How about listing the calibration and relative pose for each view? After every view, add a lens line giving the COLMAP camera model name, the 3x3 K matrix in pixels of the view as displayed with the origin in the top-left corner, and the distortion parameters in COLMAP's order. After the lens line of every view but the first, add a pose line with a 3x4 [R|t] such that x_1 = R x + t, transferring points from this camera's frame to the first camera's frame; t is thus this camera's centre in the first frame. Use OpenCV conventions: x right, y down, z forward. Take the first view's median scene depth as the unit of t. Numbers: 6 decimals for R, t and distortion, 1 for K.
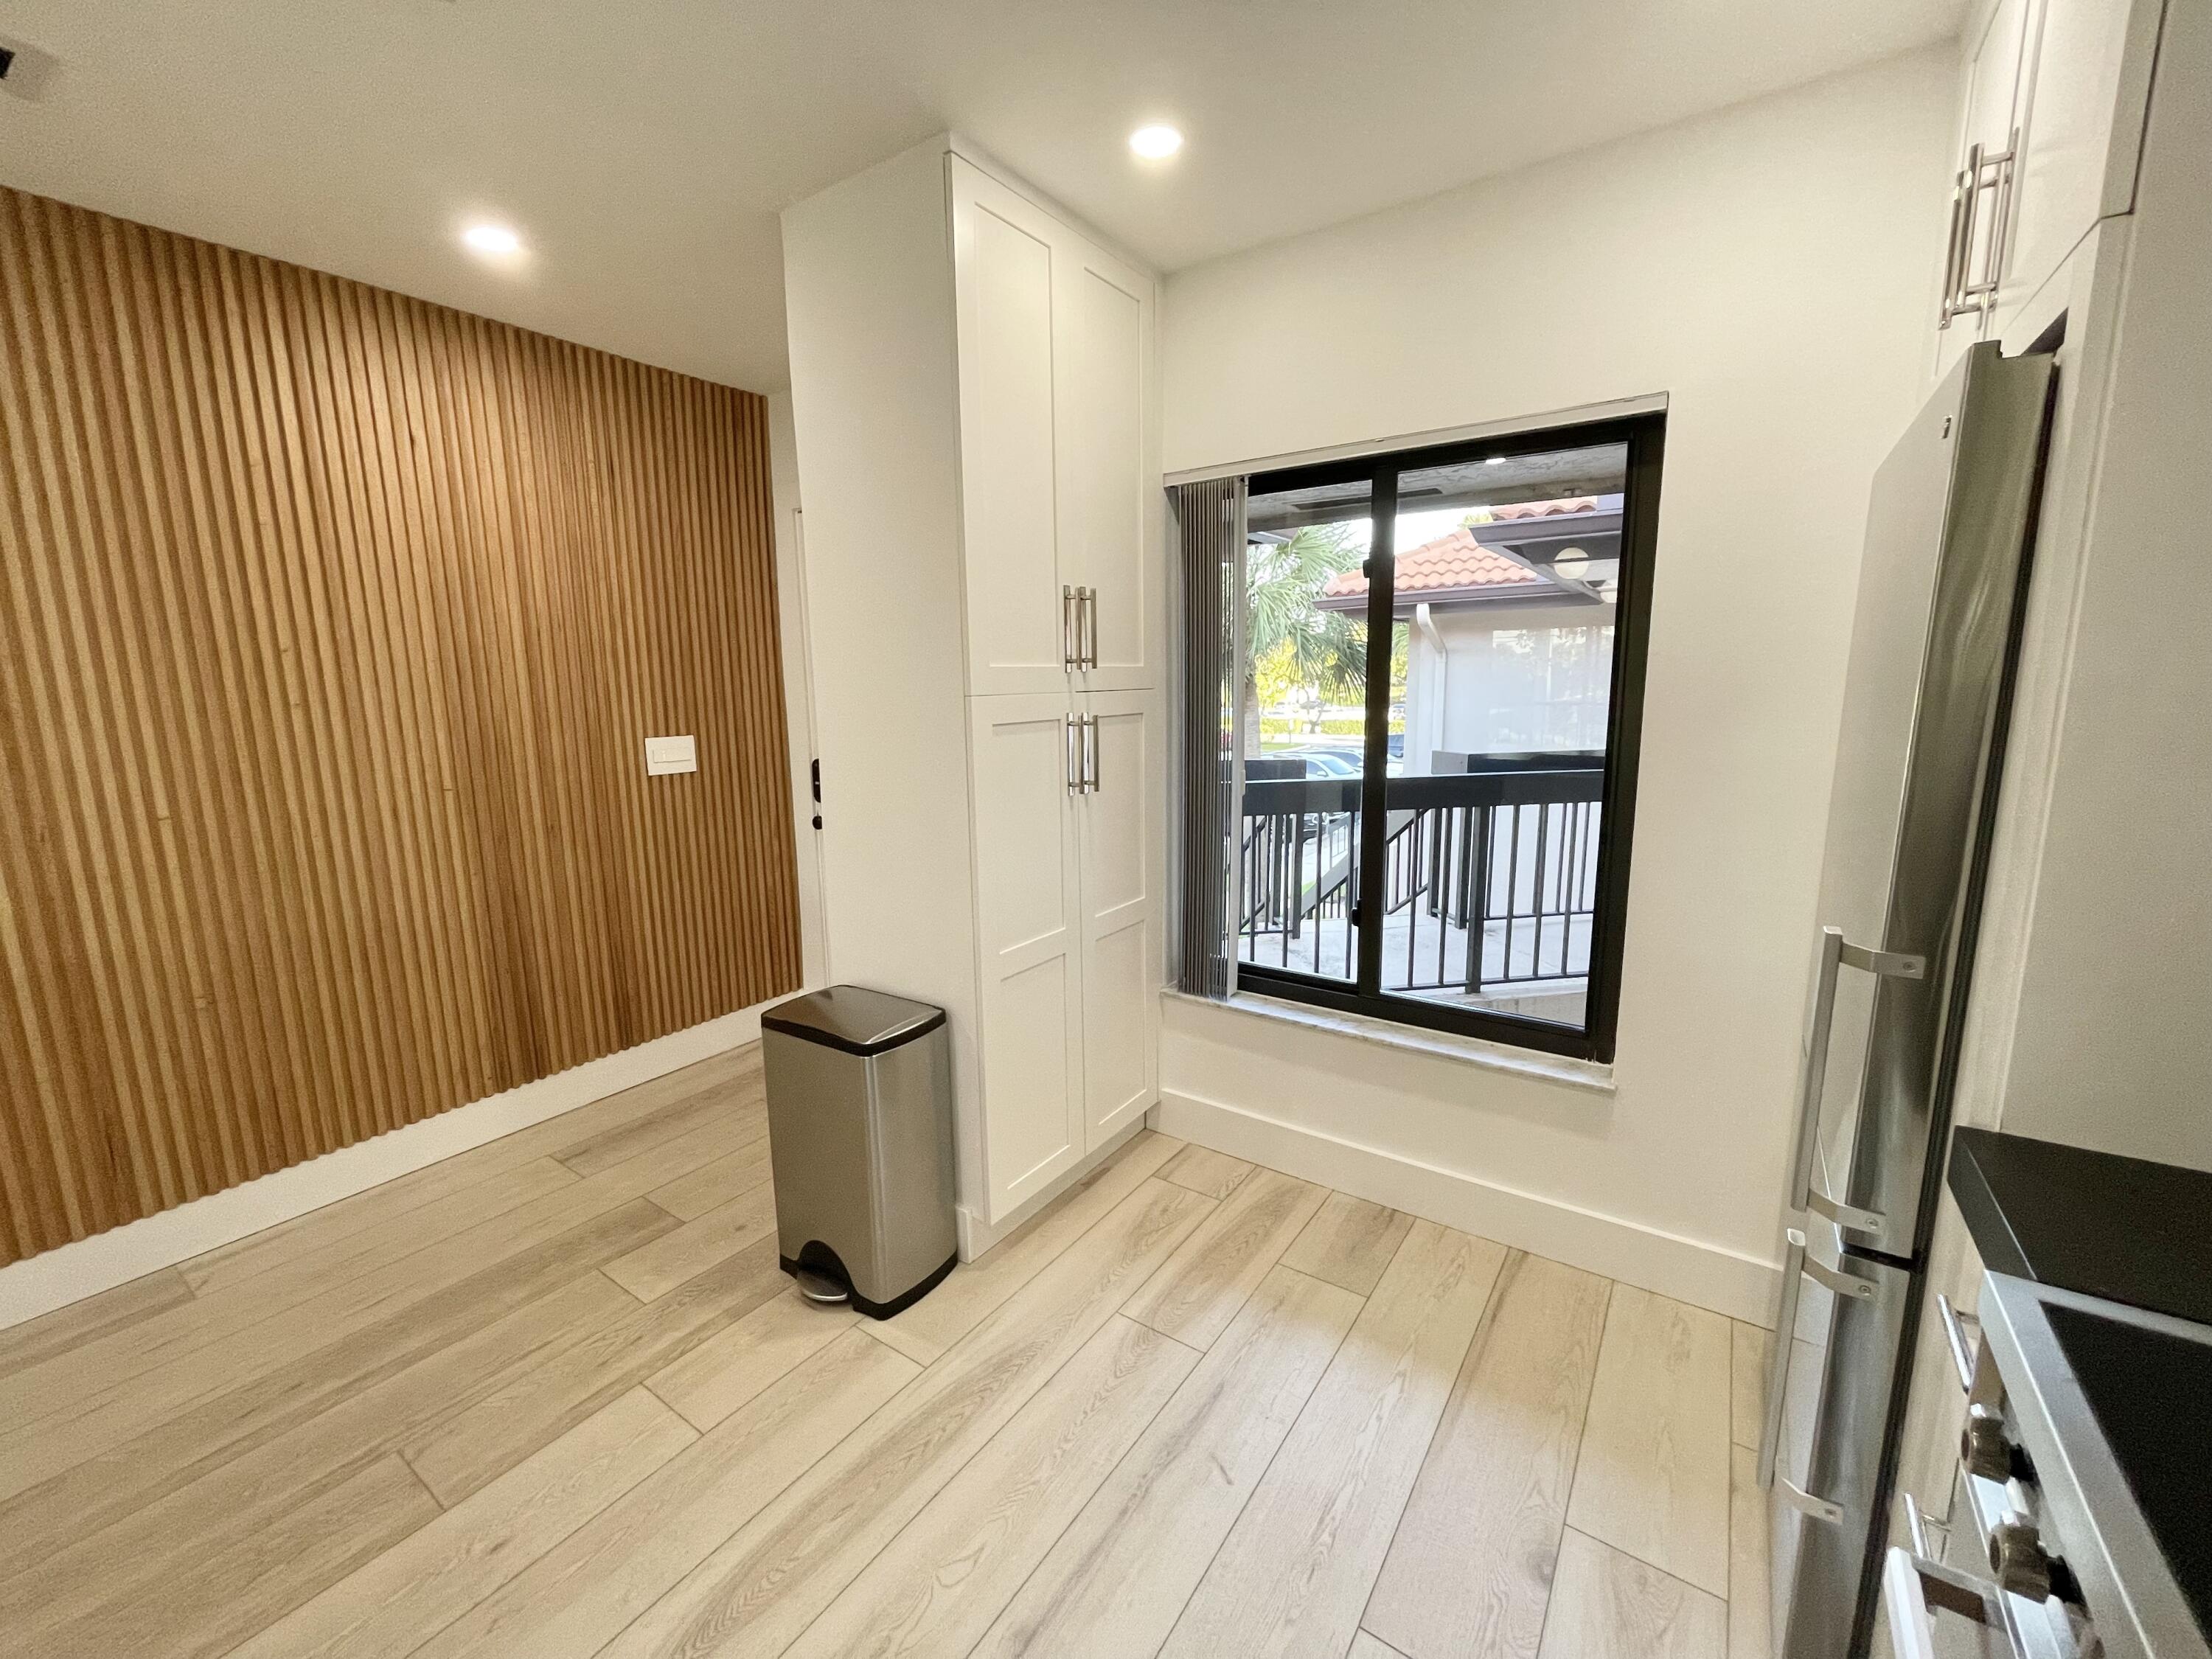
lens RADIAL K [[901.5, 0, 1109.1], [0, 901.5, 830.4], [0, 0, 1]] dist [0.003299, -0.000030]
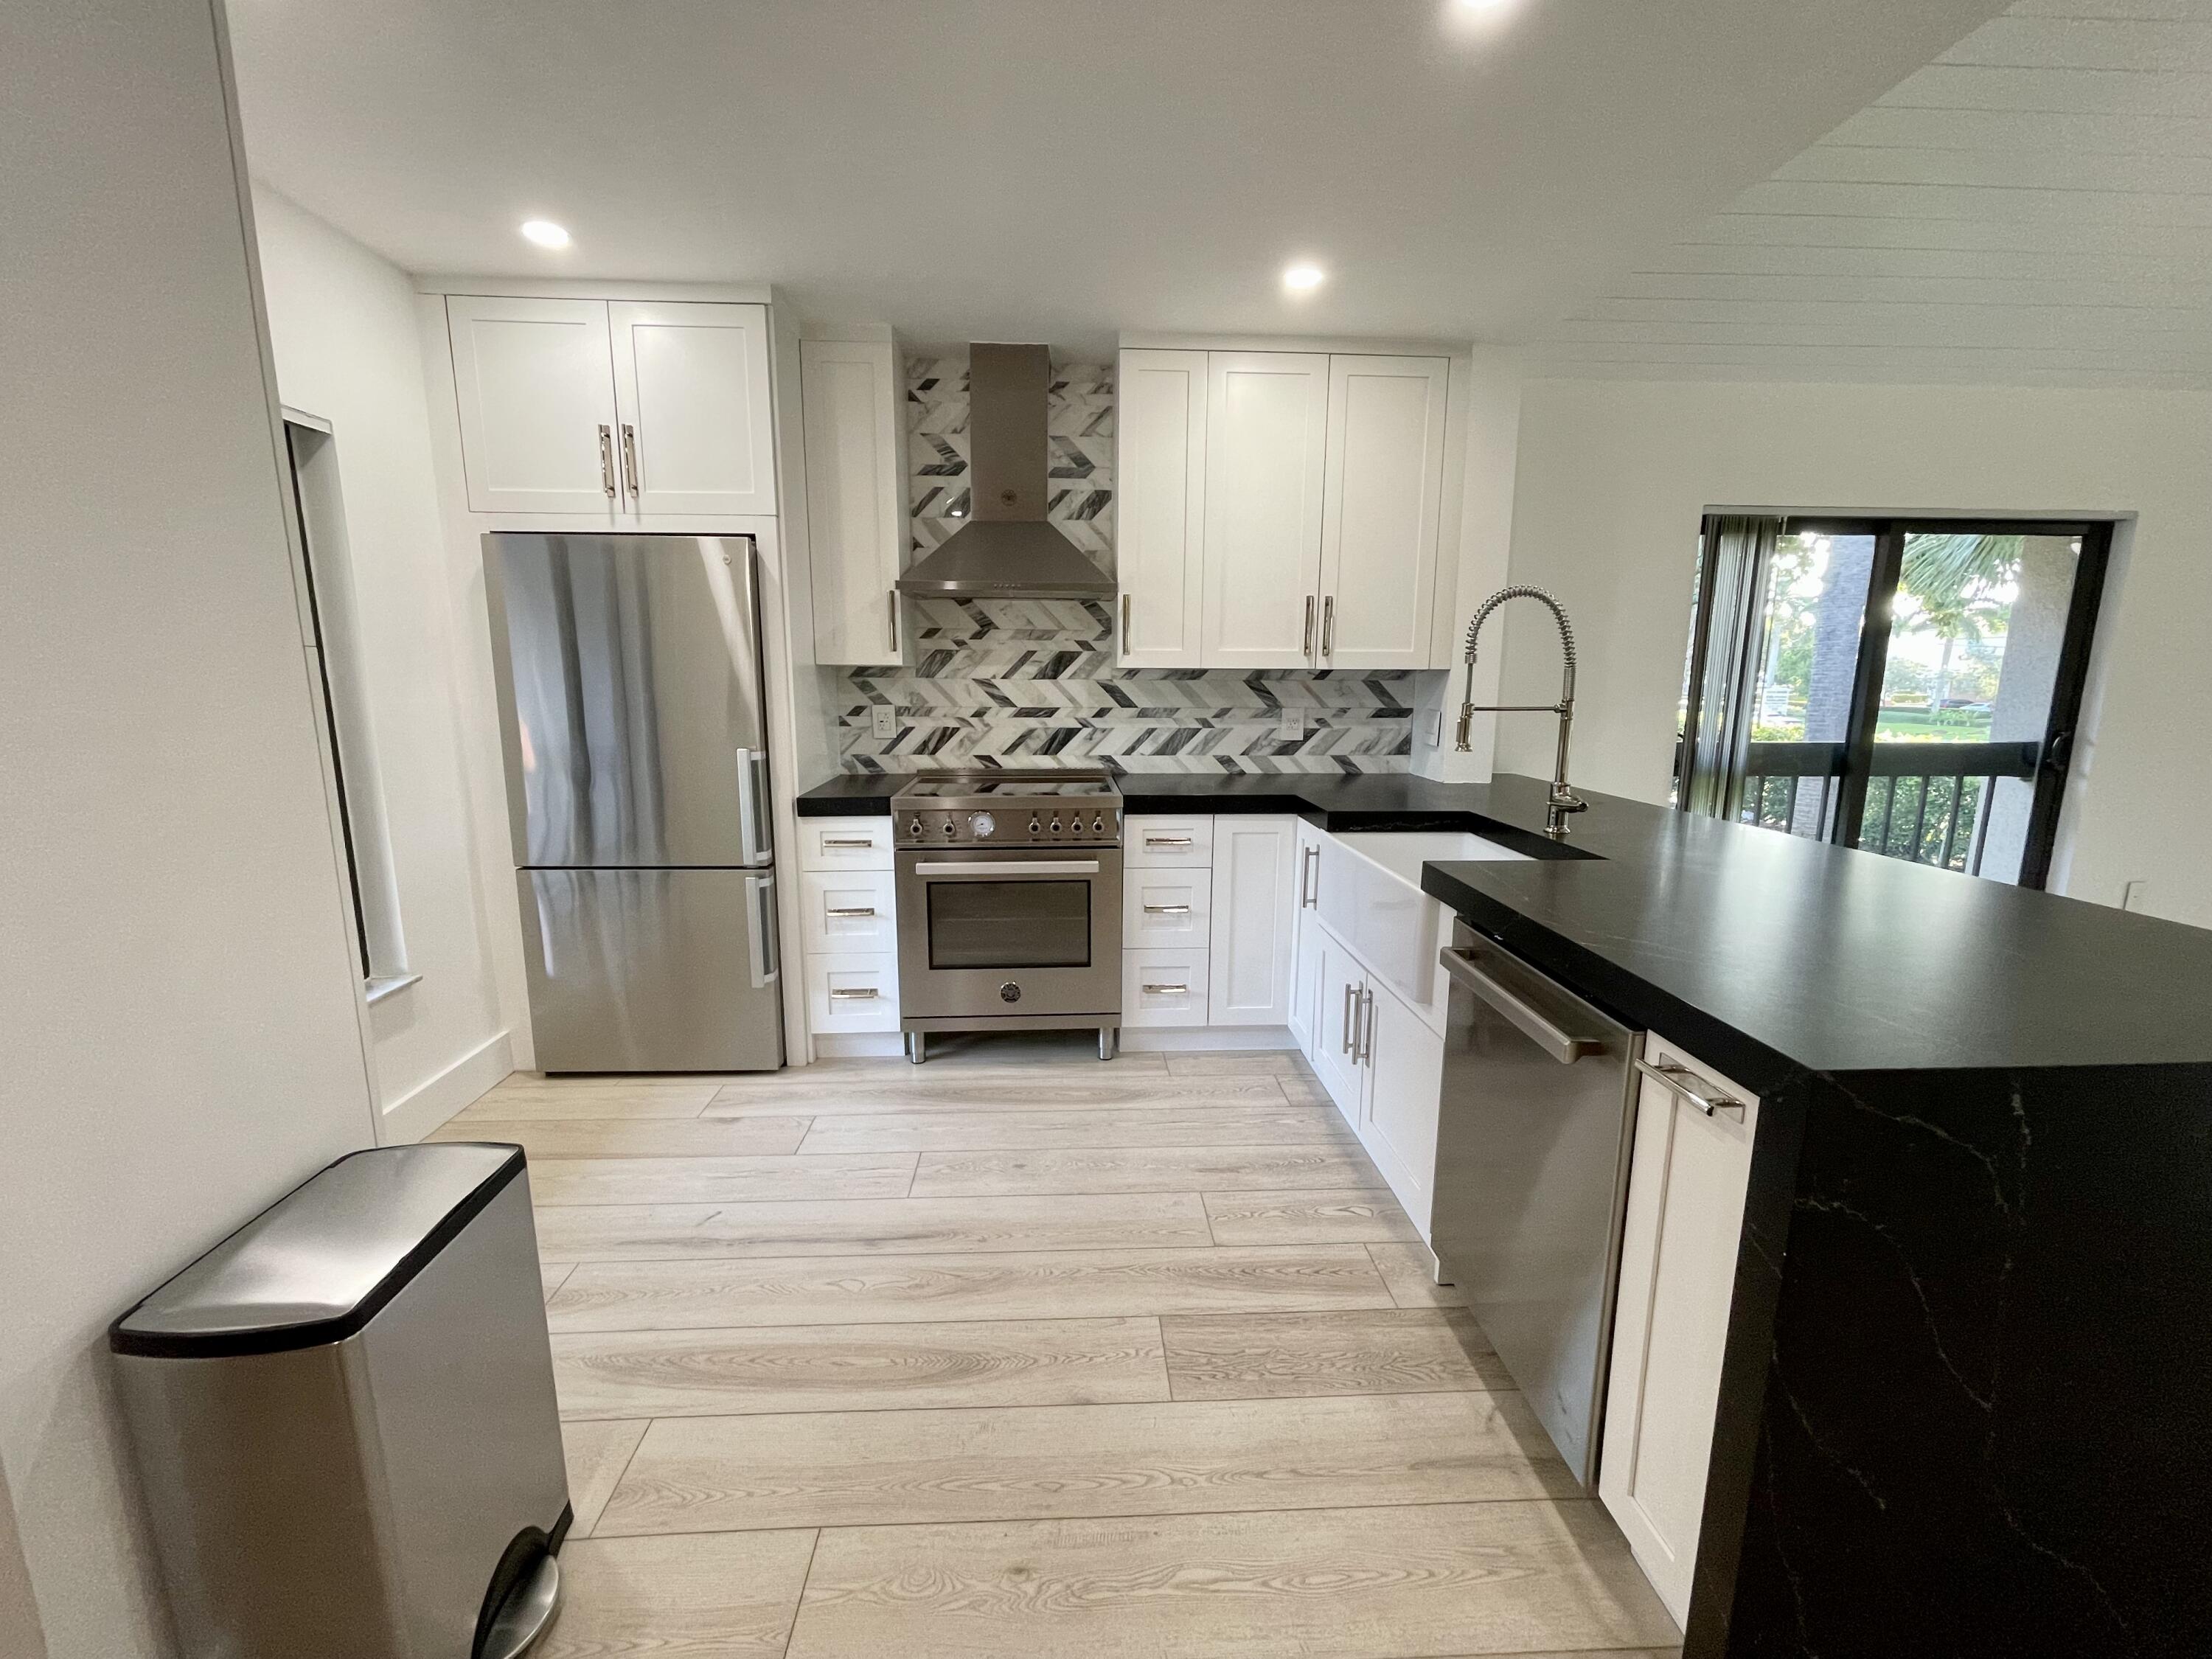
lens RADIAL K [[901.5, 0, 1105.1], [0, 901.5, 827.5], [0, 0, 1]] dist [0.003299, -0.000030]
pose [[-0.610829, -0.129237, 0.781144, -1.291483], [0.133146, 0.955772, 0.262244, -0.155047], [-0.780487, 0.264192, -0.566606, 1.189023]]
